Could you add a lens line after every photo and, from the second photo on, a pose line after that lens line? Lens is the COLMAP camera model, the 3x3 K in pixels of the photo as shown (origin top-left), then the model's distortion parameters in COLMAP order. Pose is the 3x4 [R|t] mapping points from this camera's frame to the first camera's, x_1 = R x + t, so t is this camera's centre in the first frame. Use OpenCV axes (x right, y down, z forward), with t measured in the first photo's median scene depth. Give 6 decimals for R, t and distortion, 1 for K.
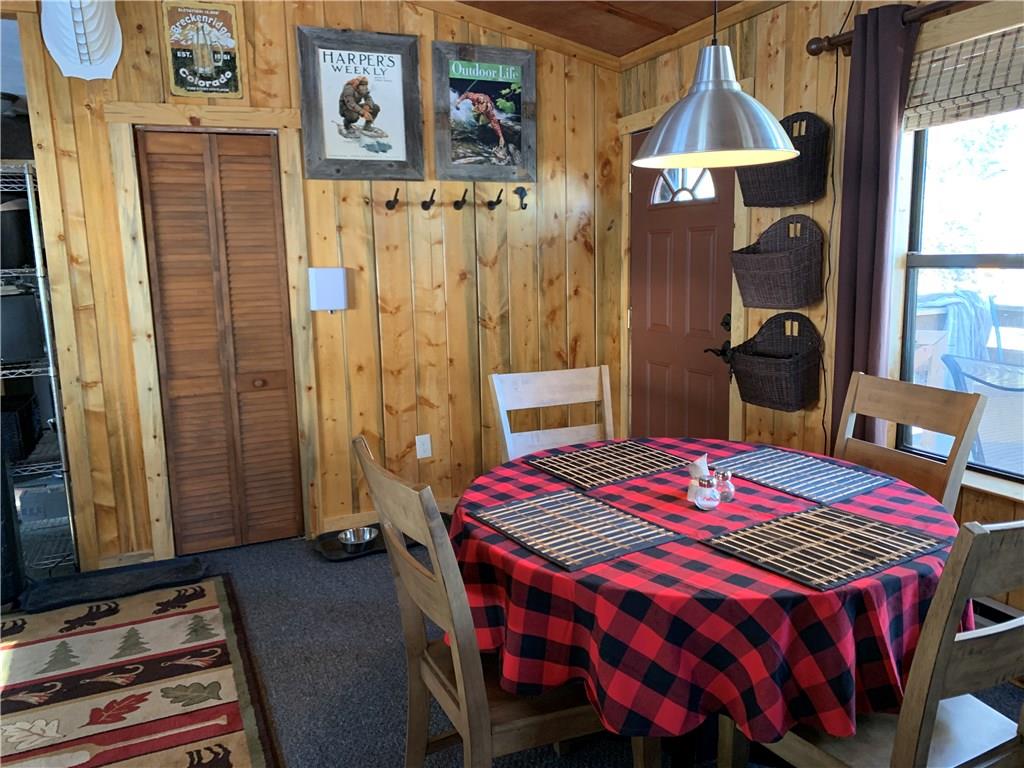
lens RADIAL K [[791.0, 0, 511.0], [0, 791.0, 380.2], [0, 0, 1]] dist [0.052502, -0.043579]
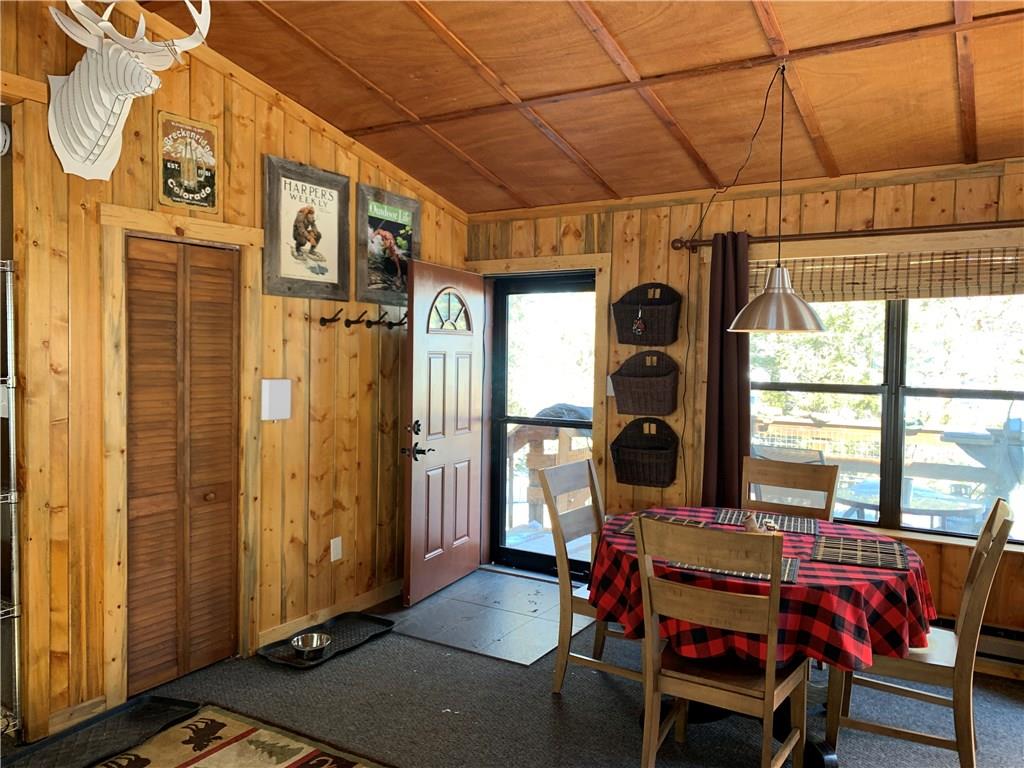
lens RADIAL K [[791.0, 0, 513.4], [0, 791.0, 383.2], [0, 0, 1]] dist [0.052502, -0.043579]
pose [[0.816639, 0.013542, 0.576990, -0.591750], [0.057478, 0.992846, -0.104654, -0.010879], [-0.574280, 0.118629, 0.810019, -0.011684]]
